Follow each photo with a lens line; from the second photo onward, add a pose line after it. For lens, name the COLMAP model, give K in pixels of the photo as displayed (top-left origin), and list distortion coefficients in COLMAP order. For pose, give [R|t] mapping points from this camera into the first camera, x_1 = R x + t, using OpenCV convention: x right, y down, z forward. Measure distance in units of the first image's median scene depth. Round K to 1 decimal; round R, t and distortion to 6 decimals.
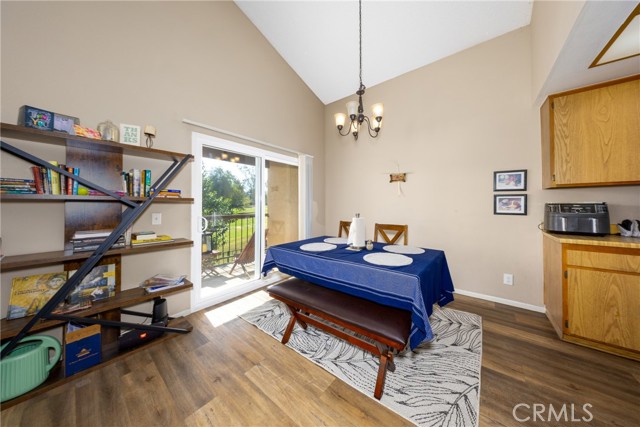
lens RADIAL K [[190.7, 0, 340.7], [0, 190.7, 202.5], [0, 0, 1]] dist [0.000109, -0.000293]
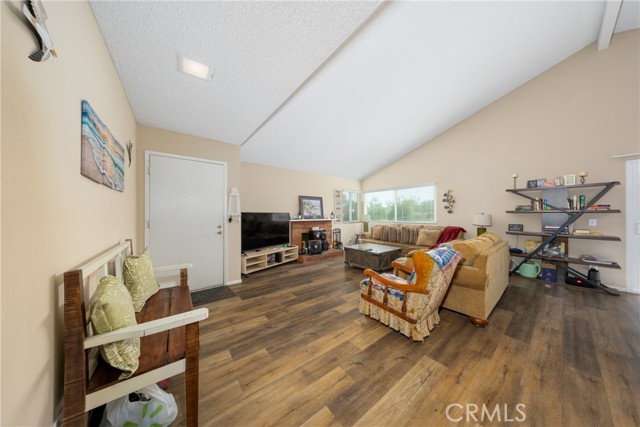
lens RADIAL K [[190.7, 0, 311.3], [0, 190.7, 213.5], [0, 0, 1]] dist [0.000109, -0.000293]
pose [[-0.302796, -0.001146, -0.953055, 1.392441], [0.013519, 0.999894, -0.005497, -0.017135], [0.952960, -0.014549, -0.302748, -0.847999]]
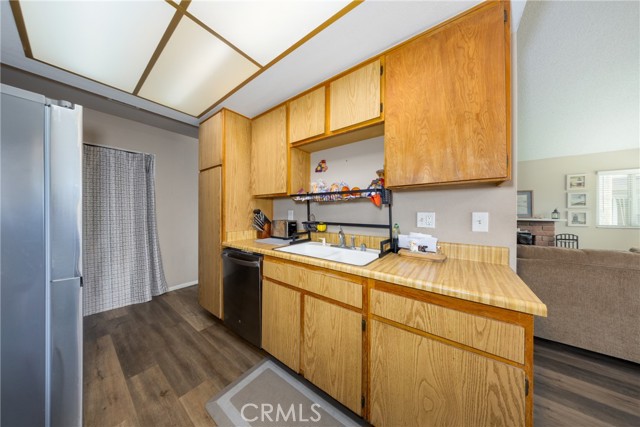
lens RADIAL K [[190.7, 0, 321.7], [0, 190.7, 212.3], [0, 0, 1]] dist [0.000109, -0.000293]
pose [[-0.999707, 0.000942, -0.024197, 1.040559], [0.001245, 0.999921, -0.012506, 0.004317], [0.024183, -0.012532, -0.999629, 0.732361]]
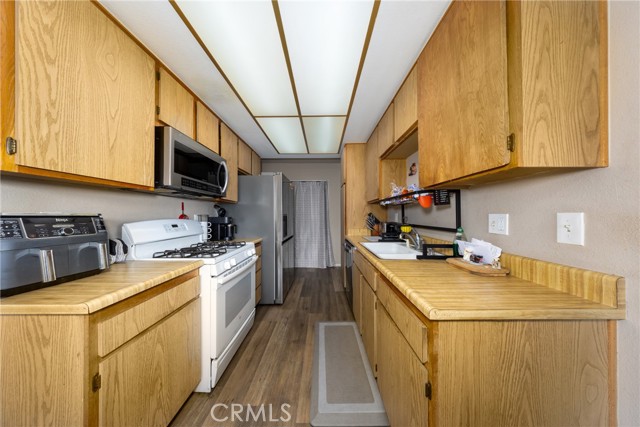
lens RADIAL K [[190.7, 0, 317.7], [0, 190.7, 214.7], [0, 0, 1]] dist [0.000109, -0.000293]
pose [[-0.590226, 0.010136, 0.807174, 0.482879], [-0.002328, 0.999896, -0.014258, 0.007987], [-0.807235, -0.010294, -0.590141, 0.756458]]
